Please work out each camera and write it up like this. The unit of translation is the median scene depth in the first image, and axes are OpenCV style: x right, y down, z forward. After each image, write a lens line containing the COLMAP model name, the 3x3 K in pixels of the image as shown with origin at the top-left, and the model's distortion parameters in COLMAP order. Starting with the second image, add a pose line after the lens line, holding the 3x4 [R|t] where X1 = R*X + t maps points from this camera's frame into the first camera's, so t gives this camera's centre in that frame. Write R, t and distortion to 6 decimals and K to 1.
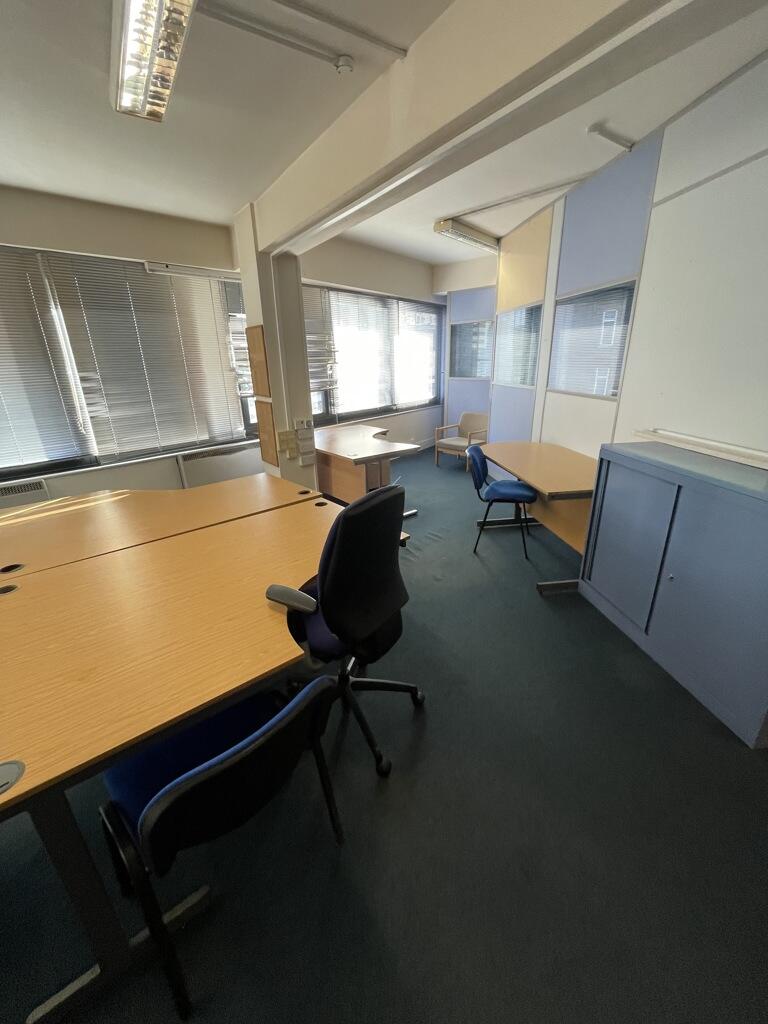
lens RADIAL K [[412.6, 0, 387.3], [0, 412.6, 512.3], [0, 0, 1]] dist [-0.000317, -0.000006]
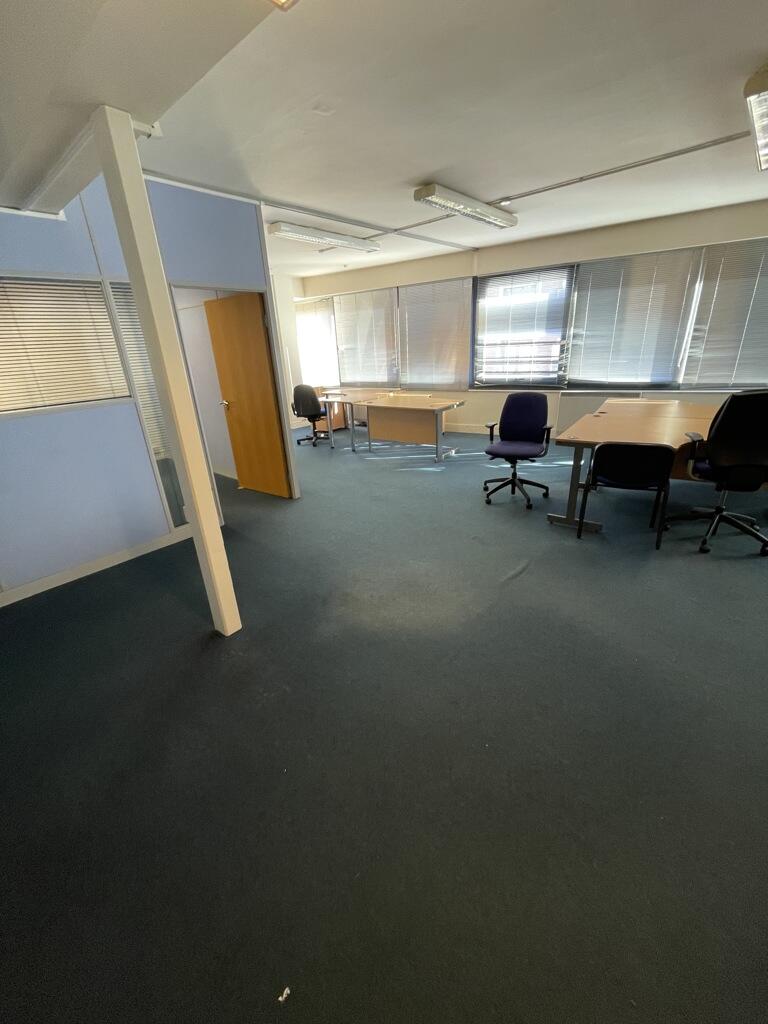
lens RADIAL K [[412.6, 0, 387.7], [0, 412.6, 511.9], [0, 0, 1]] dist [-0.000317, -0.000006]
pose [[0.339940, 0.367058, -0.865858, 0.410307], [-0.270795, 0.919898, 0.283651, 0.158559], [0.900617, 0.138045, 0.412107, -0.518341]]
